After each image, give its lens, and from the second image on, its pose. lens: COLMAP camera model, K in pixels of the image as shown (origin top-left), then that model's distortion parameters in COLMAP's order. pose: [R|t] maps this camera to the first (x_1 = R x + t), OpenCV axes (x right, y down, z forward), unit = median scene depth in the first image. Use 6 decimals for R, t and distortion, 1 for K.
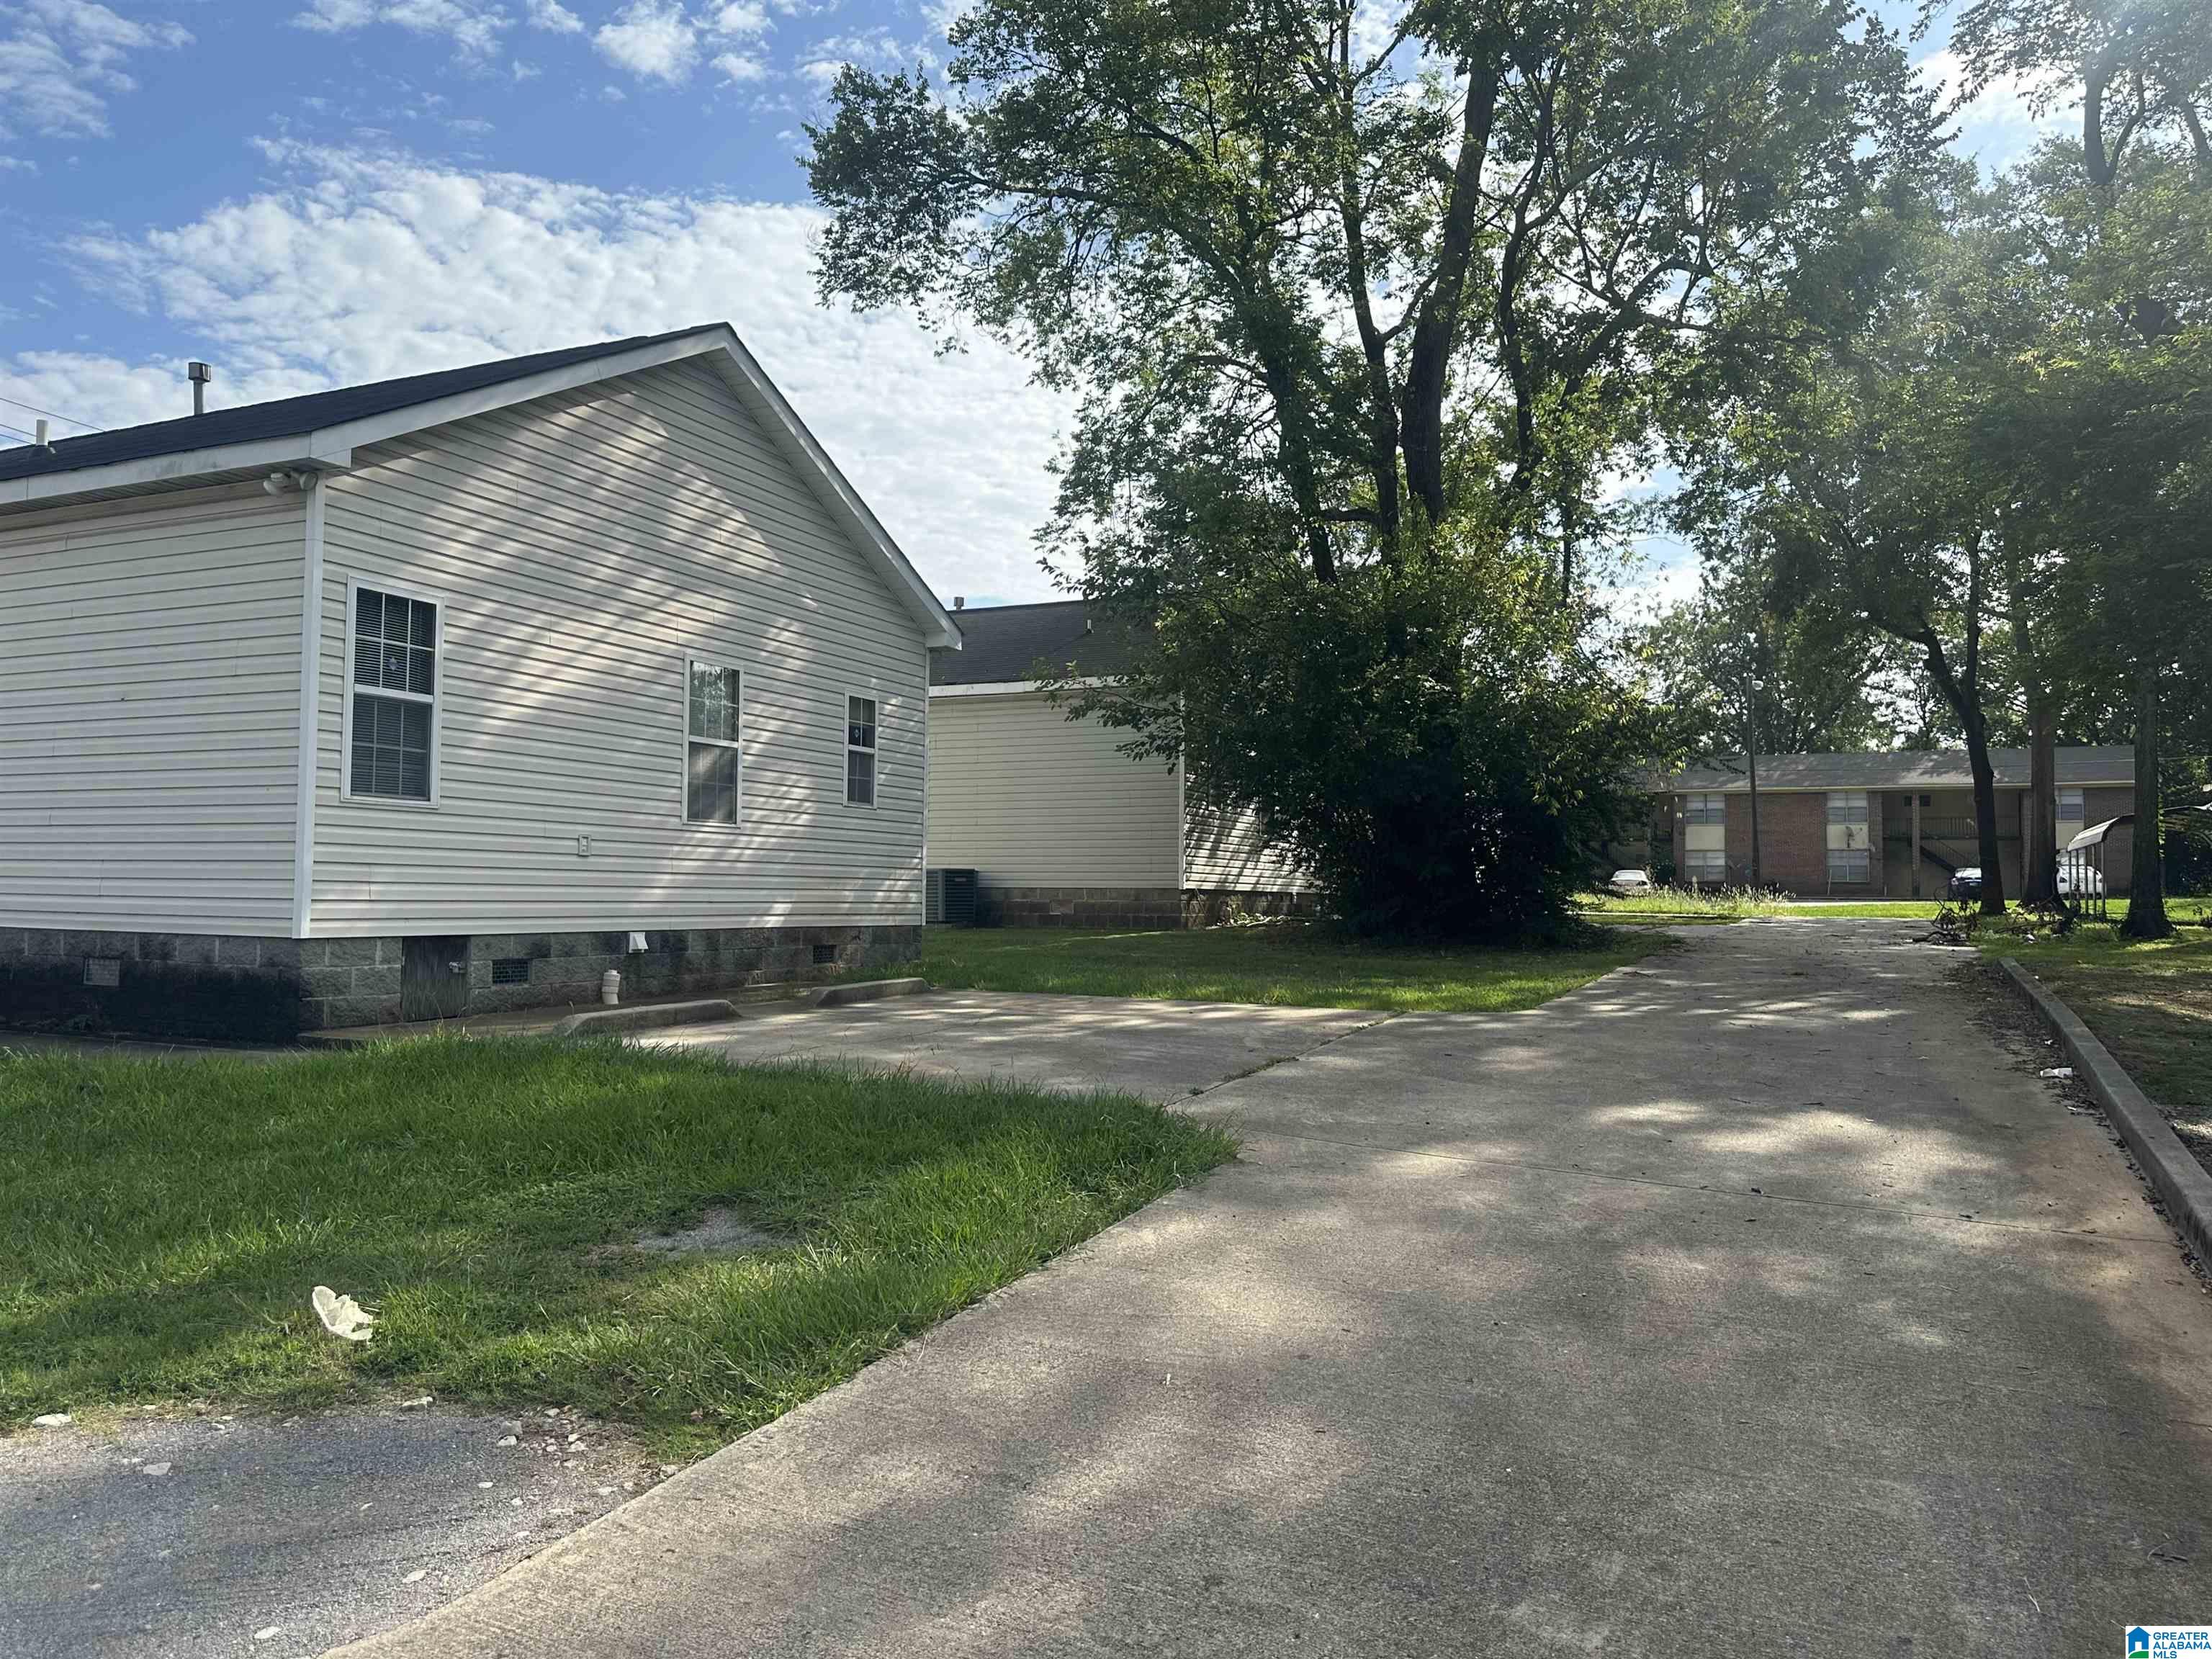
lens RADIAL K [[1595.9, 0, 1104.5], [0, 1595.9, 828.1], [0, 0, 1]] dist [0.000269, -0.000041]
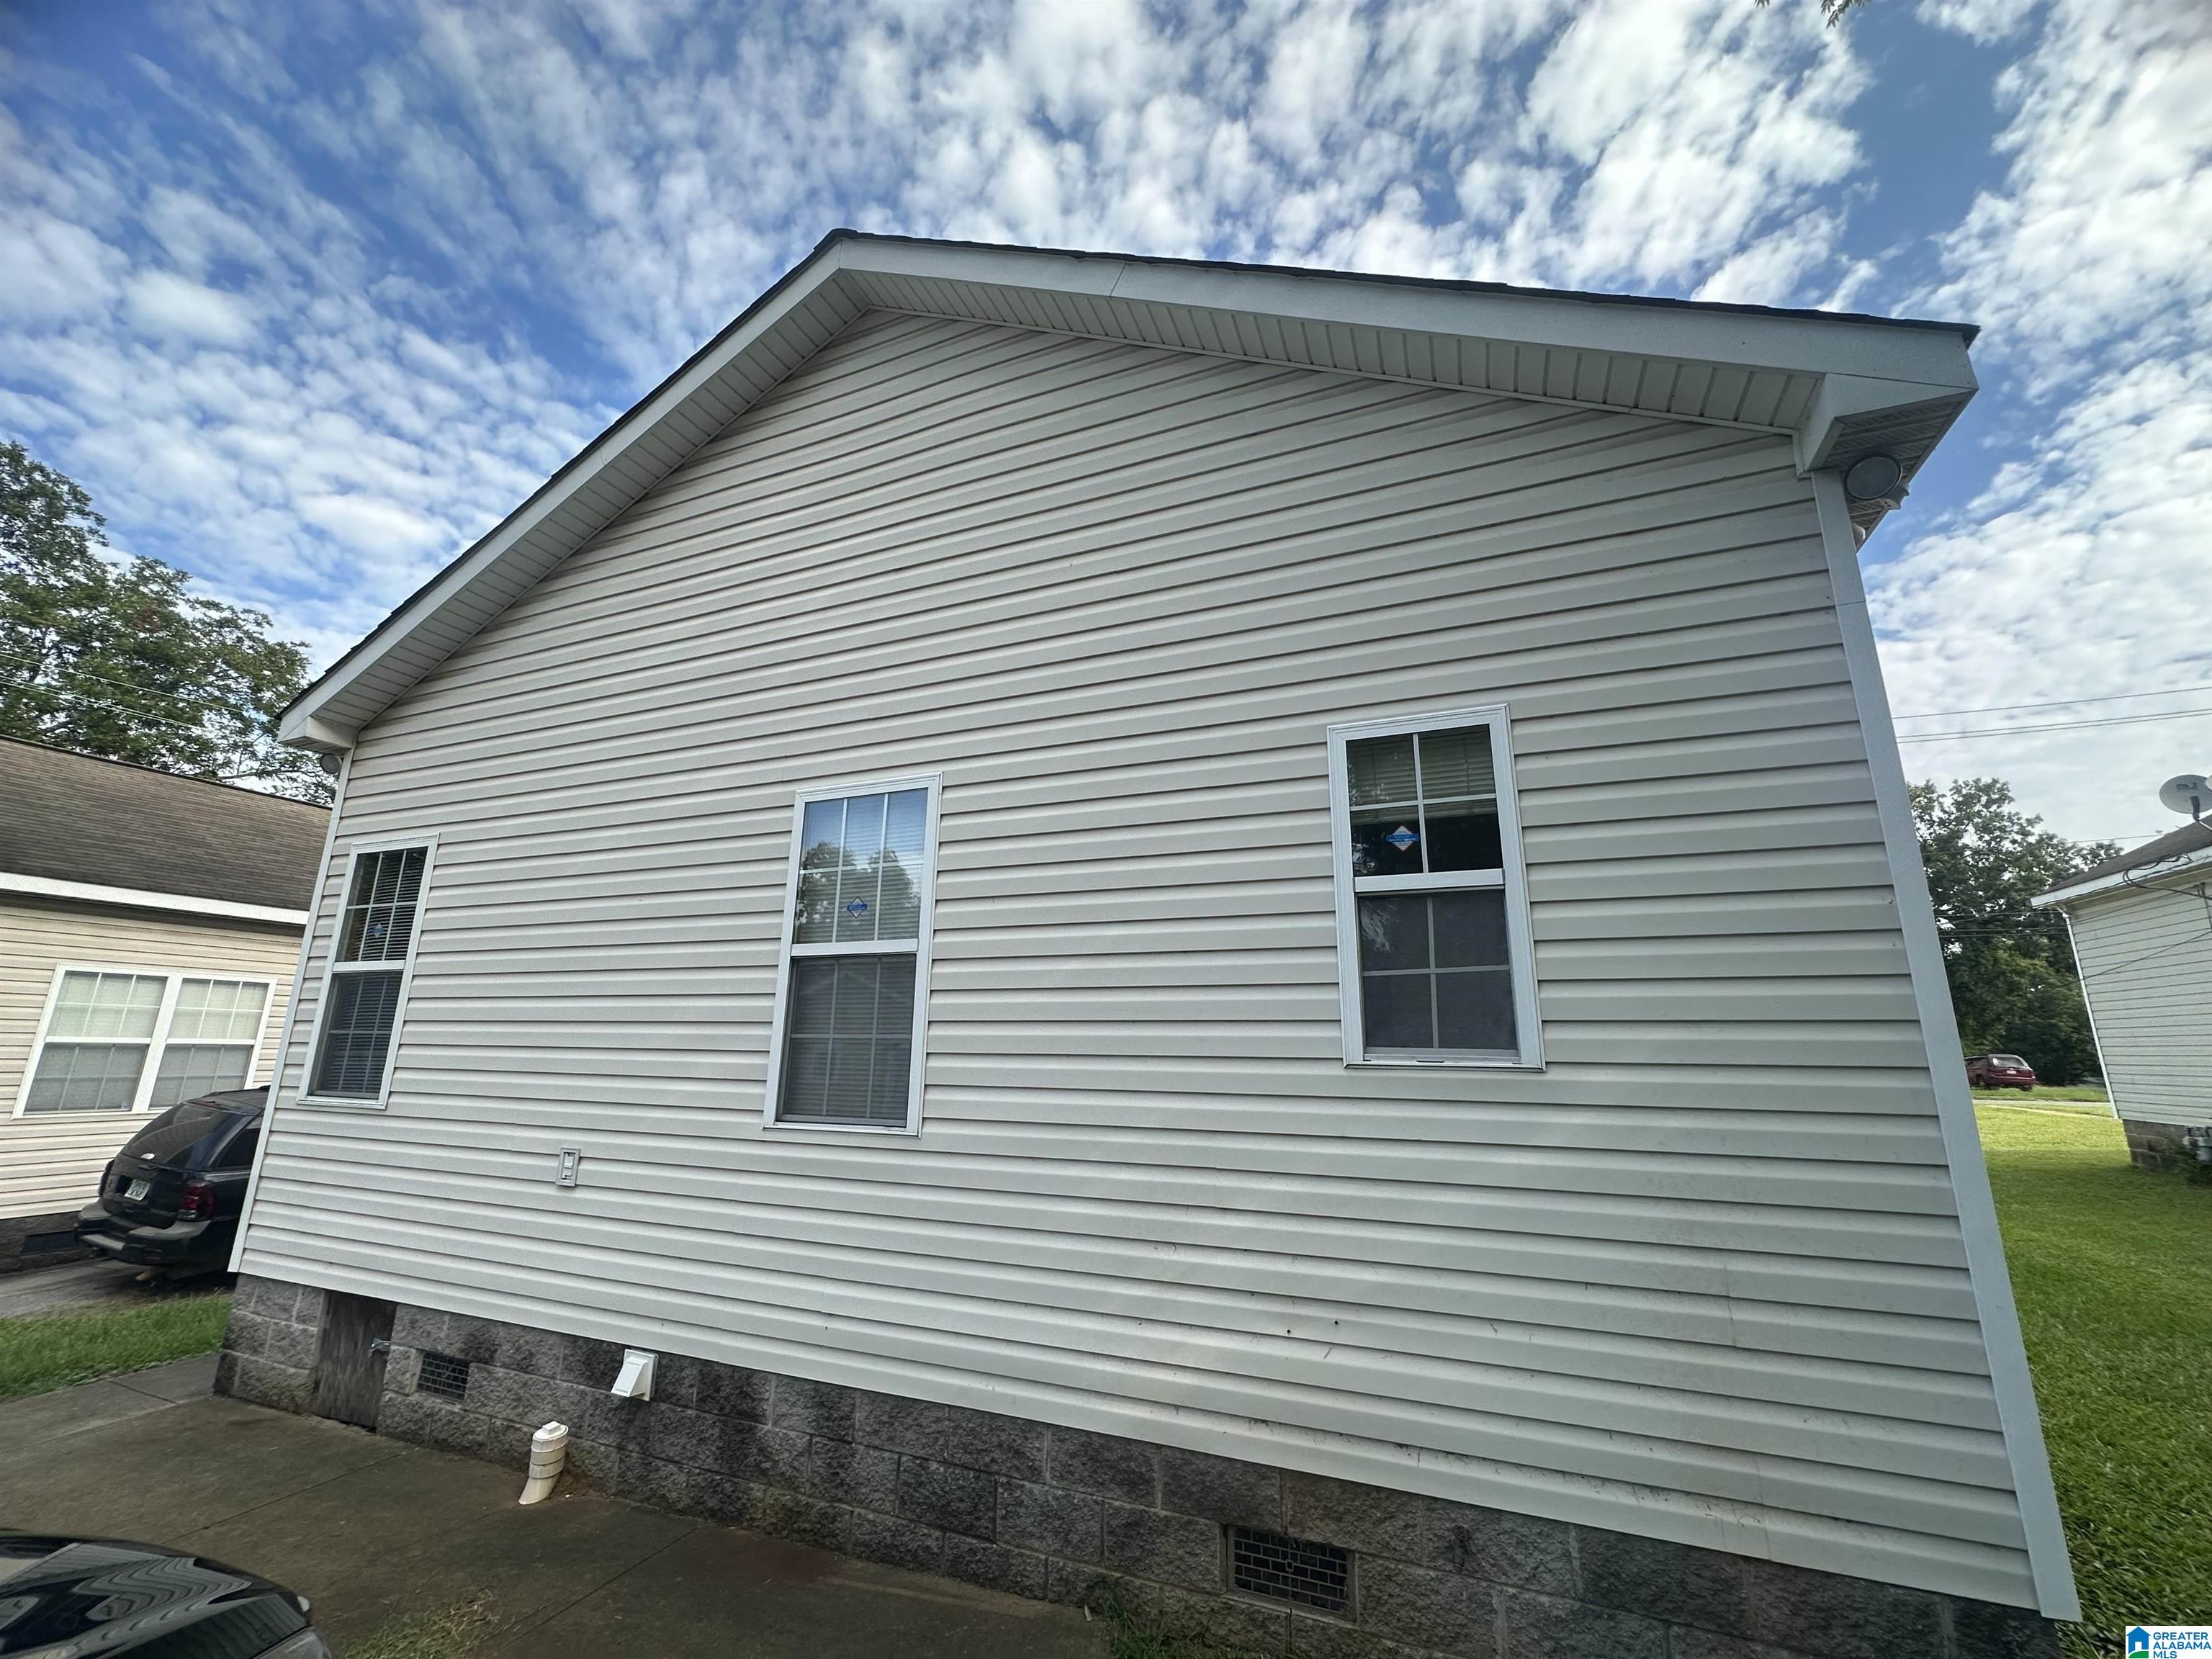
lens RADIAL K [[881.0, 0, 1122.4], [0, 881.0, 828.8], [0, 0, 1]] dist [-0.000473, -0.000103]
pose [[0.038052, -0.258989, -0.965130, 0.029730], [0.031277, 0.965665, -0.257900, -0.020544], [0.998786, -0.020373, 0.044846, 1.259102]]
